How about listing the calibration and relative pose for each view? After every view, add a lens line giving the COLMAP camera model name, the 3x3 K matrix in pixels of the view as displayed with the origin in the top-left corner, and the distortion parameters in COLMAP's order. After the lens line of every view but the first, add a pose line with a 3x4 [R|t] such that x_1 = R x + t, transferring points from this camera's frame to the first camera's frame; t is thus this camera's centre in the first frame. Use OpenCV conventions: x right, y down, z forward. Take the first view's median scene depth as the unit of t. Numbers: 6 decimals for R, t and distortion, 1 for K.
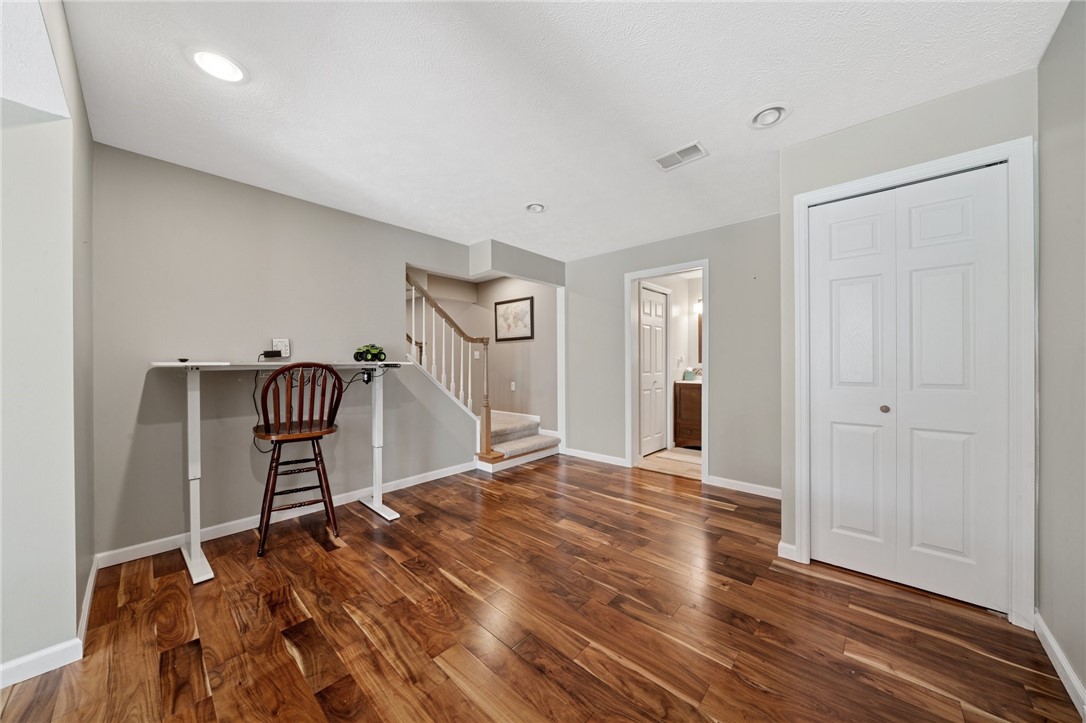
lens RADIAL K [[371.5, 0, 543.0], [0, 371.5, 361.5], [0, 0, 1]] dist [-0.000065, -0.000024]
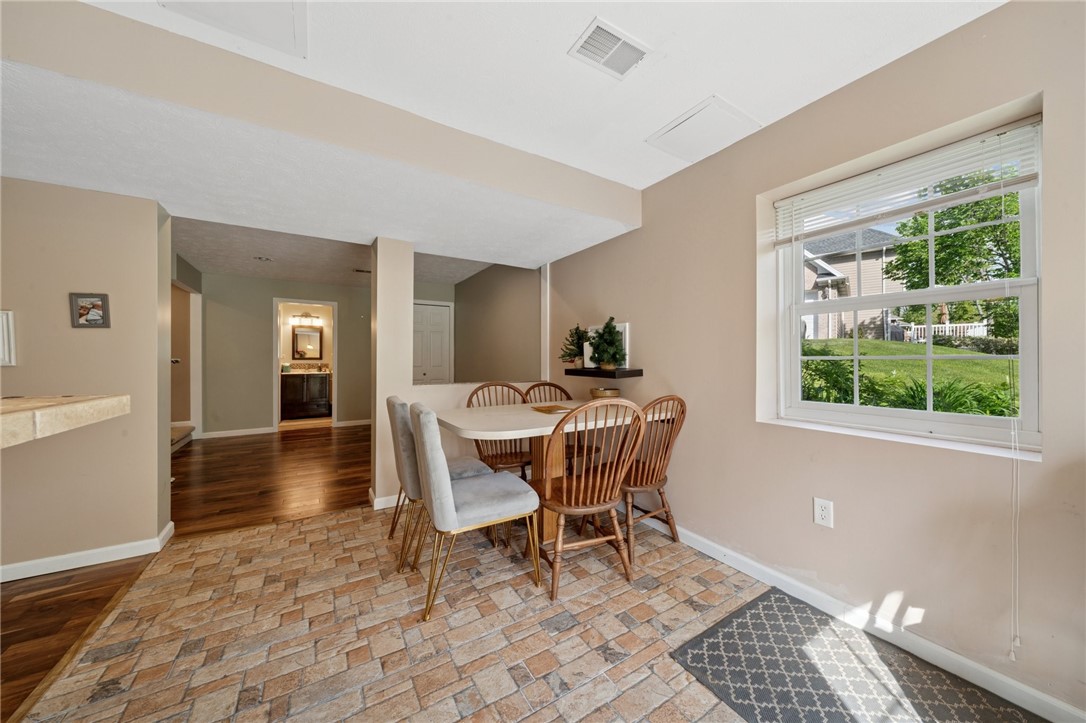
lens RADIAL K [[371.5, 0, 543.0], [0, 371.5, 361.5], [0, 0, 1]] dist [-0.000065, -0.000024]
pose [[0.270505, 0.001373, 0.962718, -0.954793], [0.000982, 0.999998, -0.001702, 0.013240], [-0.962718, 0.001405, 0.270503, -0.423139]]
